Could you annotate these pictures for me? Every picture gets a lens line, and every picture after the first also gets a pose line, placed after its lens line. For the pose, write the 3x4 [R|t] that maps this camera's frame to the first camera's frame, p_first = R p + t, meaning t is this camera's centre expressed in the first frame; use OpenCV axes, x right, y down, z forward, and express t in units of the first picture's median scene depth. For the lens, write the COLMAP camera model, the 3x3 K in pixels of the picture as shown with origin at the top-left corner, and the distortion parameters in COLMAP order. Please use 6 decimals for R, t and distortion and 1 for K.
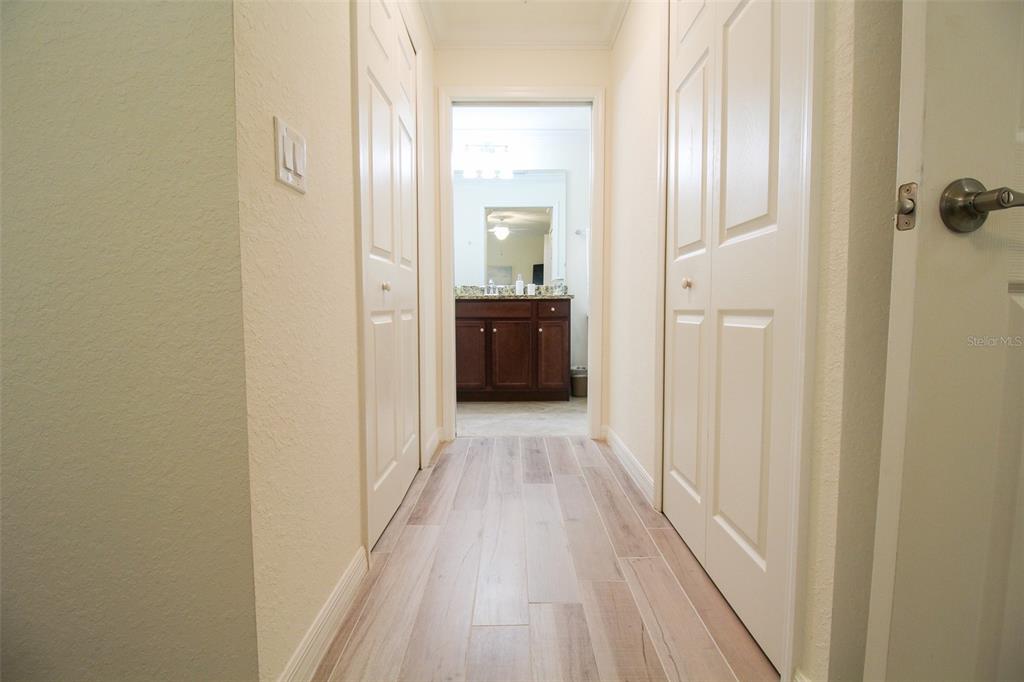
lens RADIAL K [[495.3, 0, 512.0], [0, 495.3, 337.1], [0, 0, 1]] dist [0.002302, -0.001538]
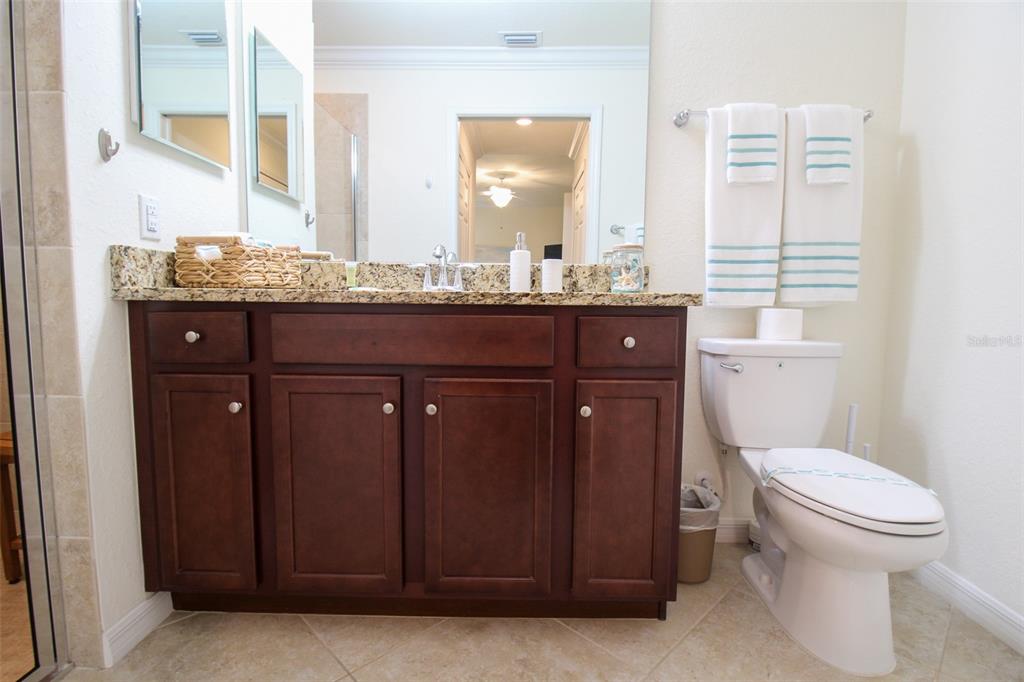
lens RADIAL K [[495.3, 0, 512.0], [0, 495.3, 343.2], [0, 0, 1]] dist [0.002302, -0.001538]
pose [[0.999785, 0.016426, -0.012652, 0.014916], [-0.016030, 0.999396, 0.030838, -0.057049], [0.013151, -0.030628, 0.999444, 0.636559]]
